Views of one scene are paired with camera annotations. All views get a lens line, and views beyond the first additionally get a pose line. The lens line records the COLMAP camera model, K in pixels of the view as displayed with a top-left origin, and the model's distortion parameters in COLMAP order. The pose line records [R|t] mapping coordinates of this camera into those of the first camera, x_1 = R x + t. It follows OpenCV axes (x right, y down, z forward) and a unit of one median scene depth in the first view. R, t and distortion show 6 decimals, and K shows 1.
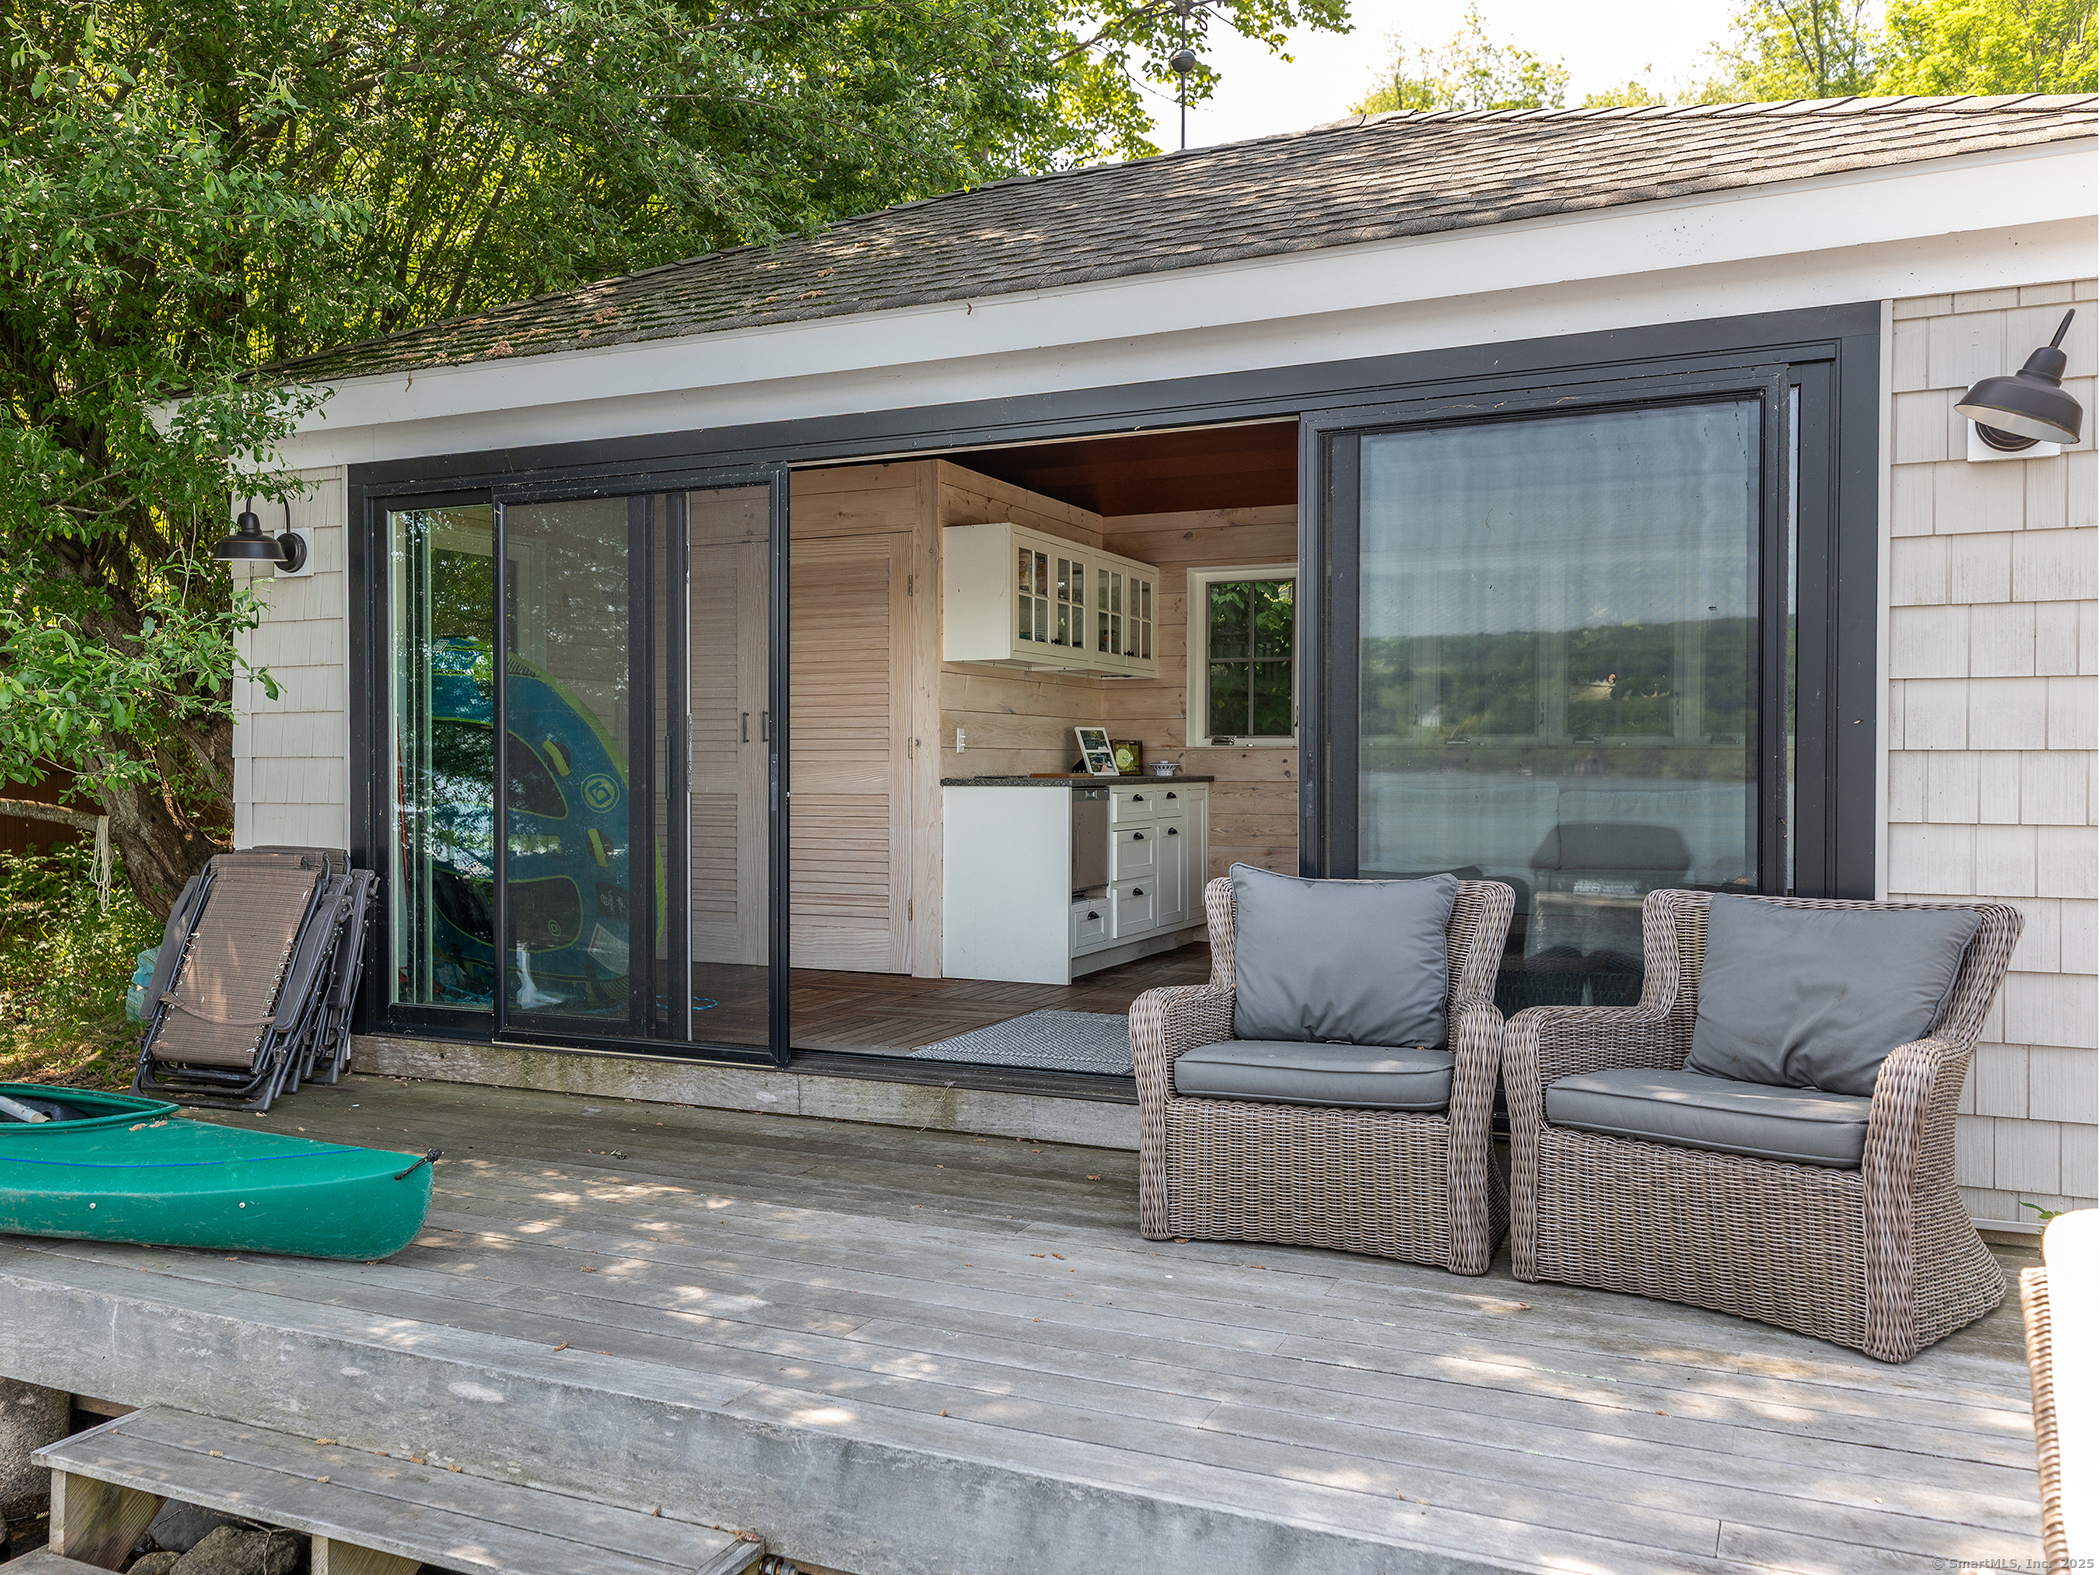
lens RADIAL K [[1761.8, 0, 856.6], [0, 1761.8, 789.0], [0, 0, 1]] dist [0.049490, -0.051589]
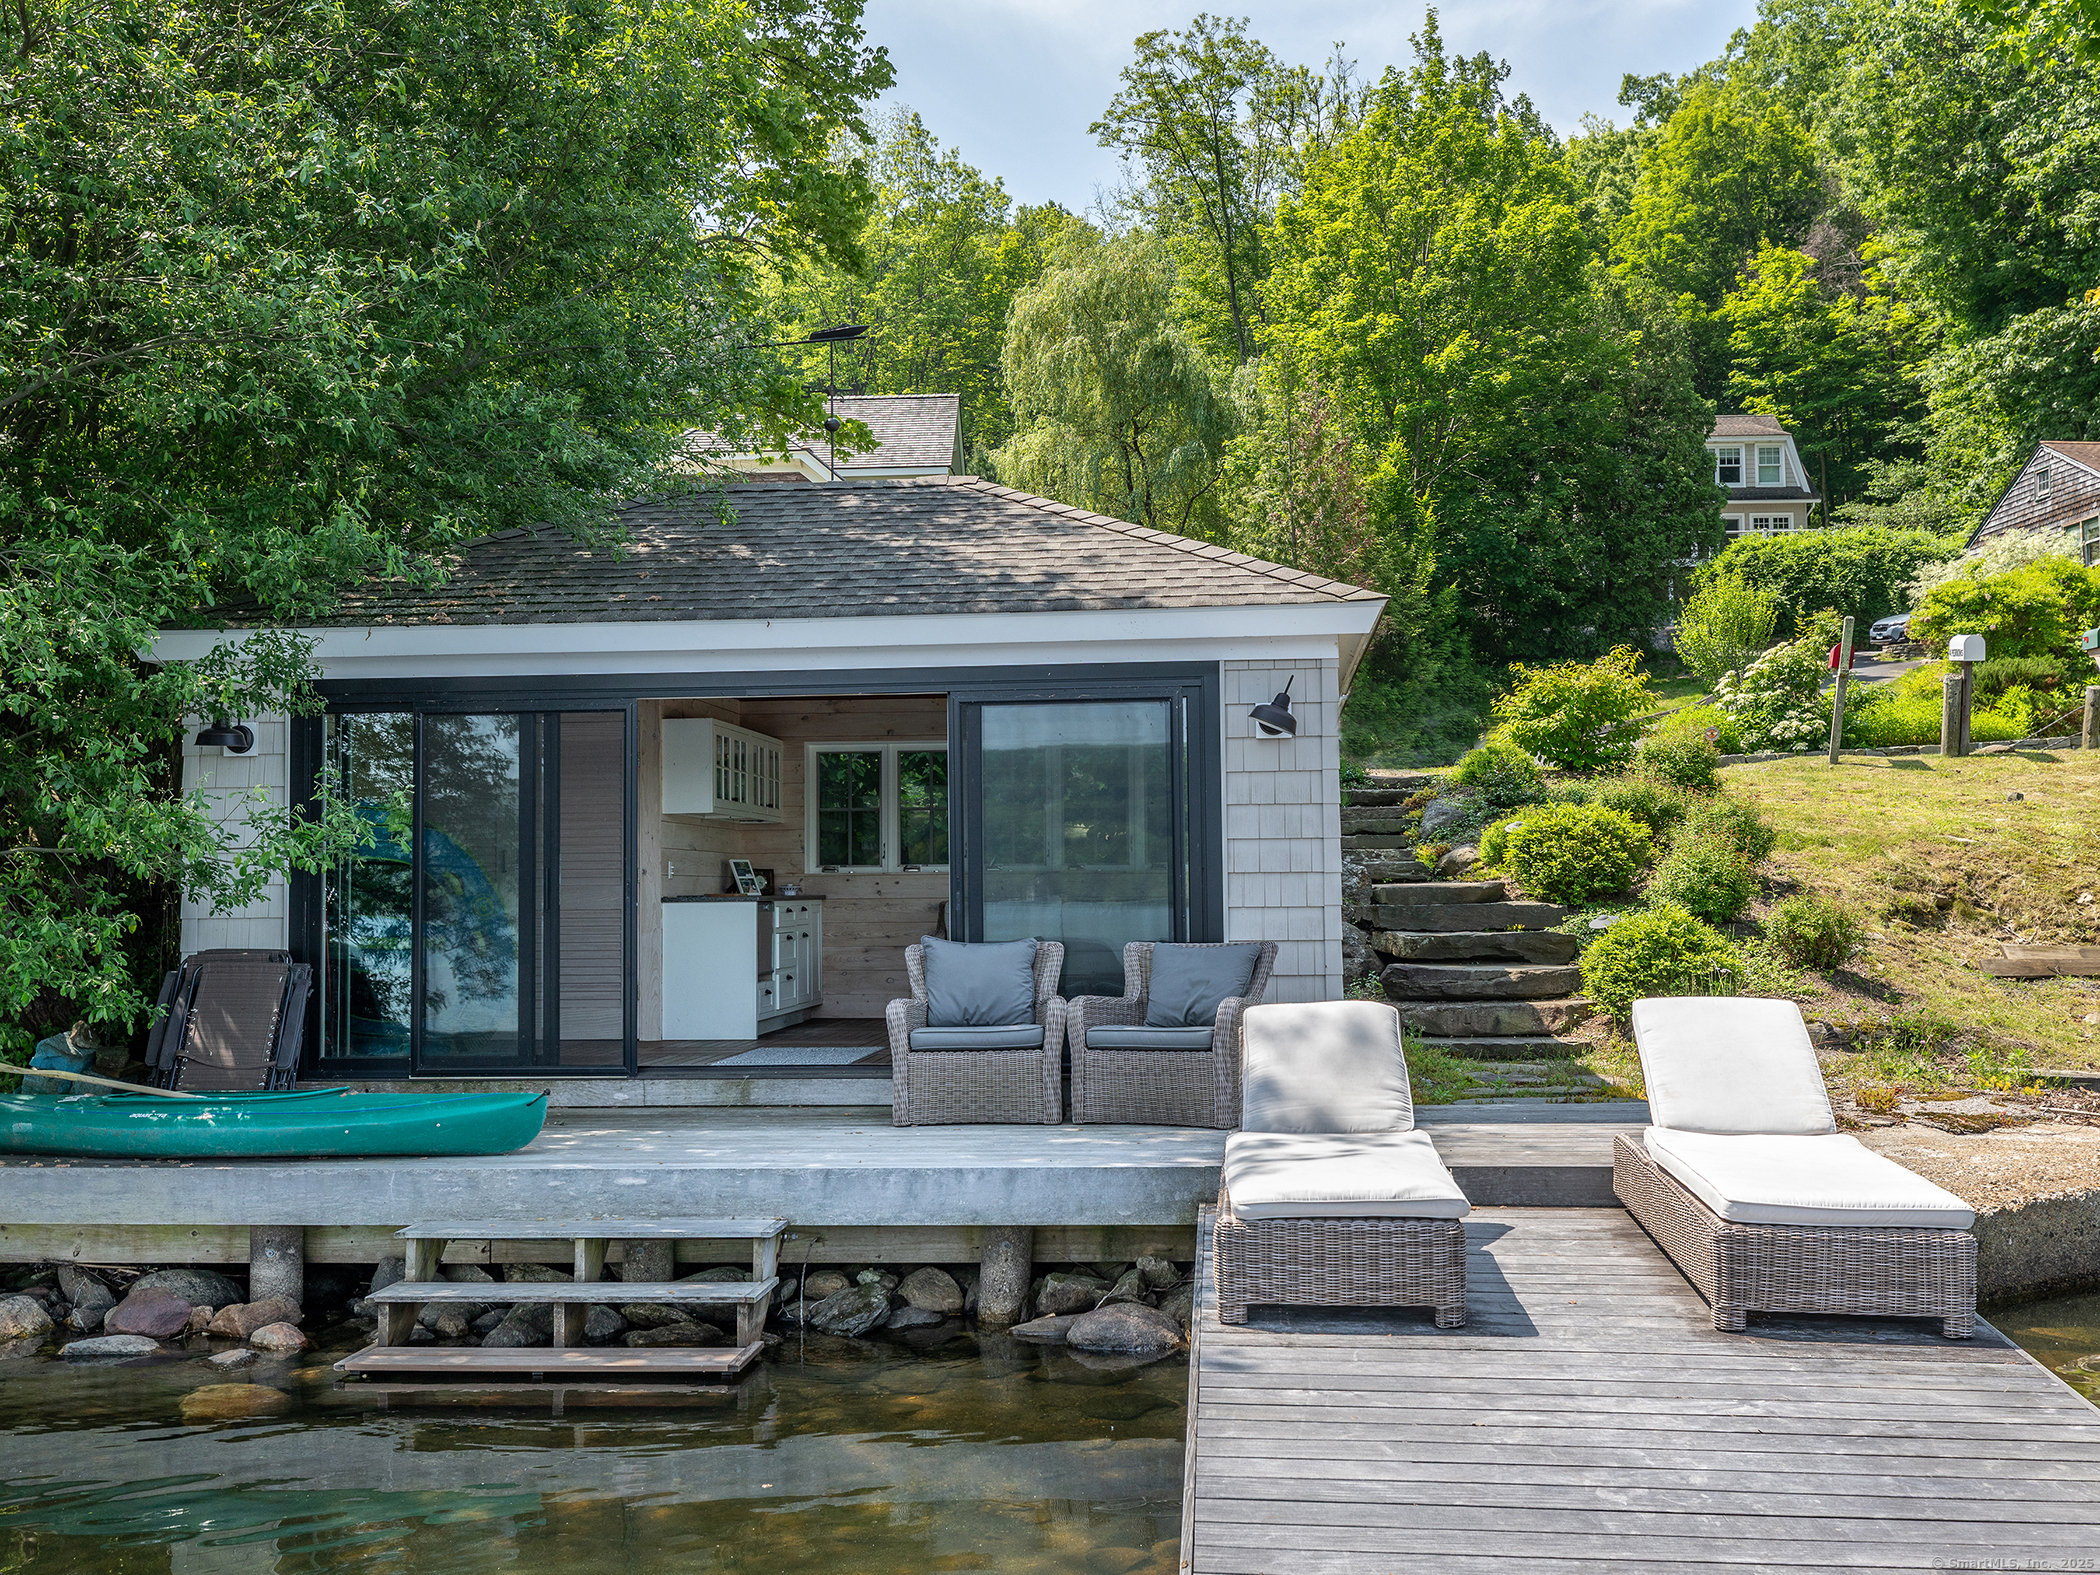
lens RADIAL K [[2142.4, 0, 1054.4], [0, 2142.4, 777.9], [0, 0, 1]] dist [0.009563, -0.032261]
pose [[0.919622, 0.010920, 0.392652, -0.328220], [0.016389, 0.997676, -0.066131, 0.016946], [-0.392462, 0.067251, 0.917306, -0.678790]]
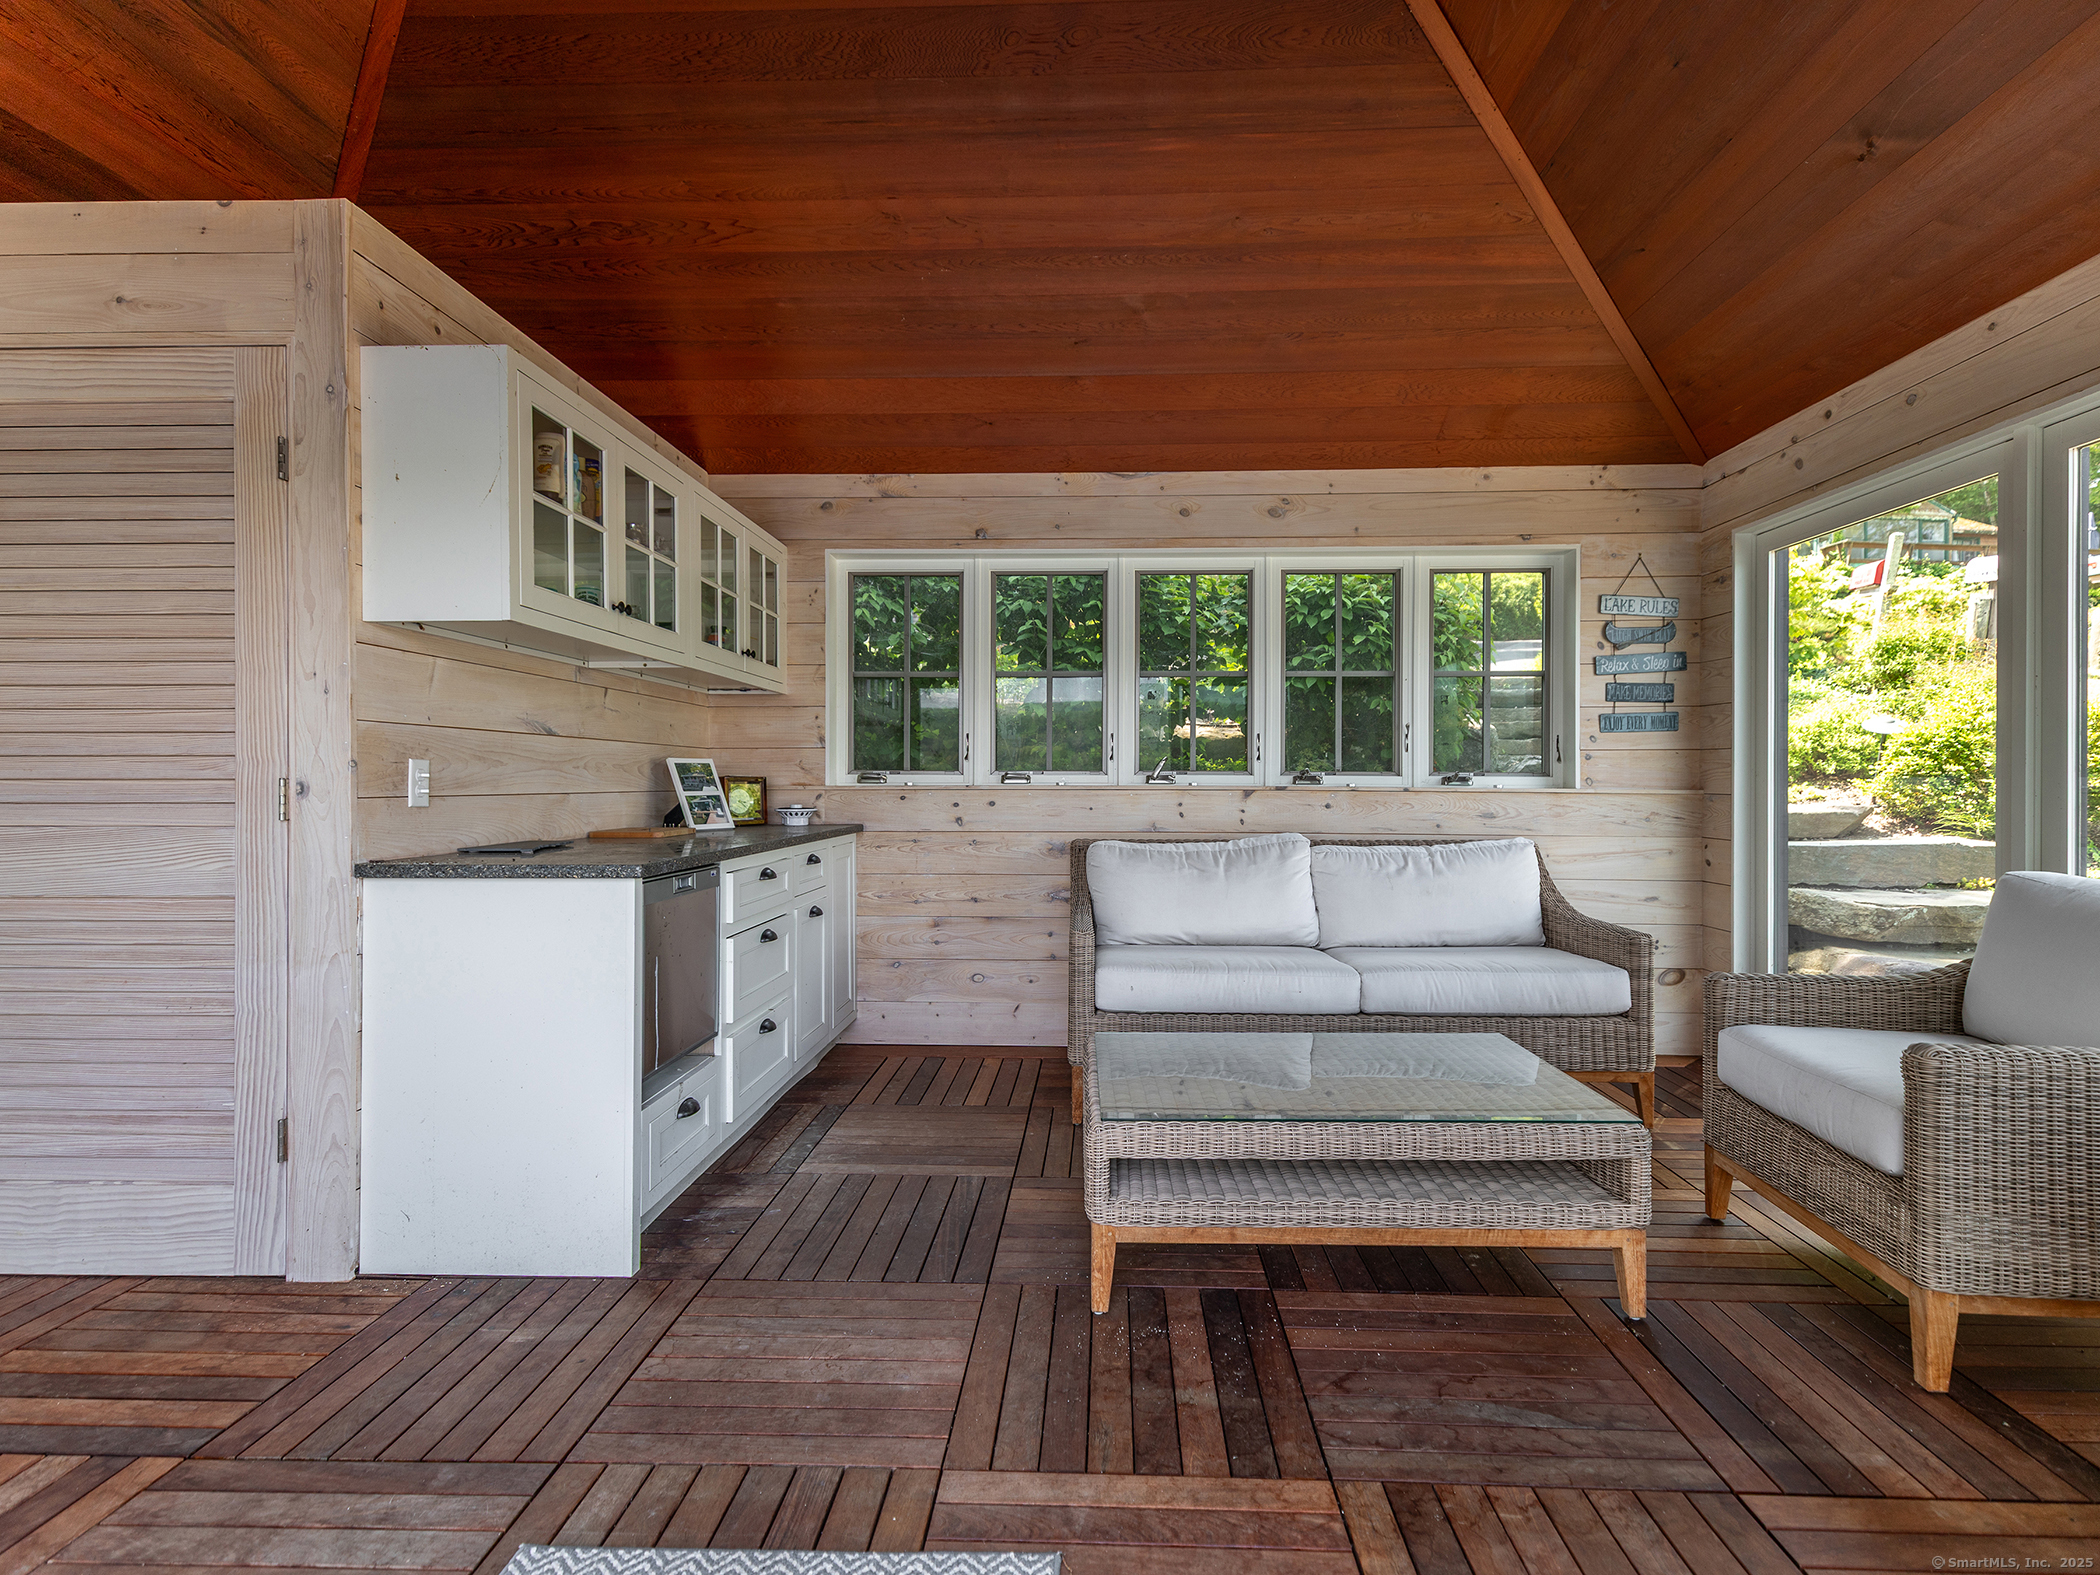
lens RADIAL K [[1052.1, 0, 1050.0], [0, 1052.1, 787.5], [0, 0, 1]] dist [0.034599, -0.018572]
pose [[0.902629, -0.002300, 0.430414, 0.092374], [0.004625, 0.999980, -0.004356, -0.024005], [-0.430396, 0.005922, 0.902621, 0.642195]]
